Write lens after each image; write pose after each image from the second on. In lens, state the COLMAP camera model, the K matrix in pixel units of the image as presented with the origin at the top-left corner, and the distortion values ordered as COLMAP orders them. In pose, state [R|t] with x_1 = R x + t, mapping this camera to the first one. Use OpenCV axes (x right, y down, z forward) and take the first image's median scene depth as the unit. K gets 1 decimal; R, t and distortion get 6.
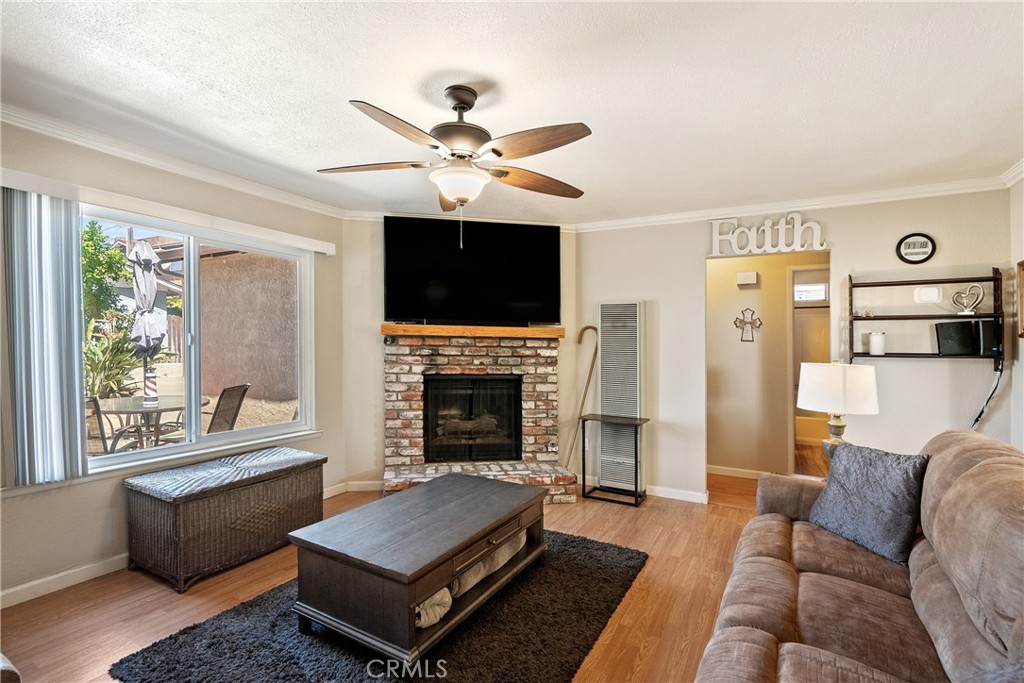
lens RADIAL K [[478.0, 0, 502.4], [0, 478.0, 349.5], [0, 0, 1]] dist [-0.004310, 0.003153]
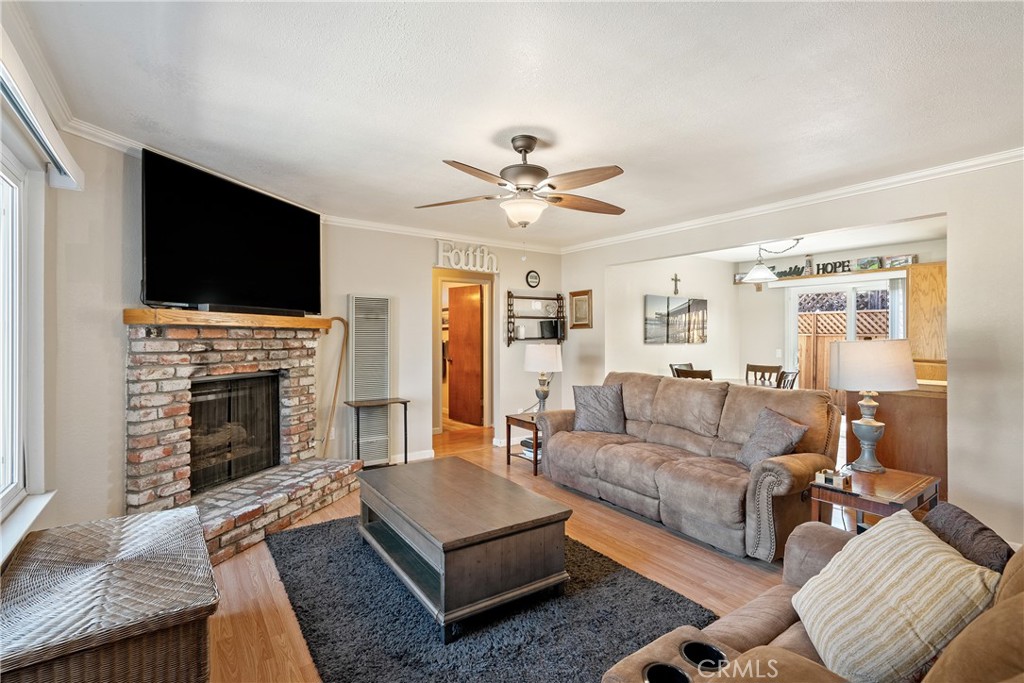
lens RADIAL K [[478.0, 0, 508.4], [0, 478.0, 335.2], [0, 0, 1]] dist [-0.004310, 0.003153]
pose [[0.433060, -0.012910, 0.901273, -0.617297], [0.015188, 0.999860, 0.007025, -0.012038], [-0.901237, 0.010647, 0.433195, 0.241144]]
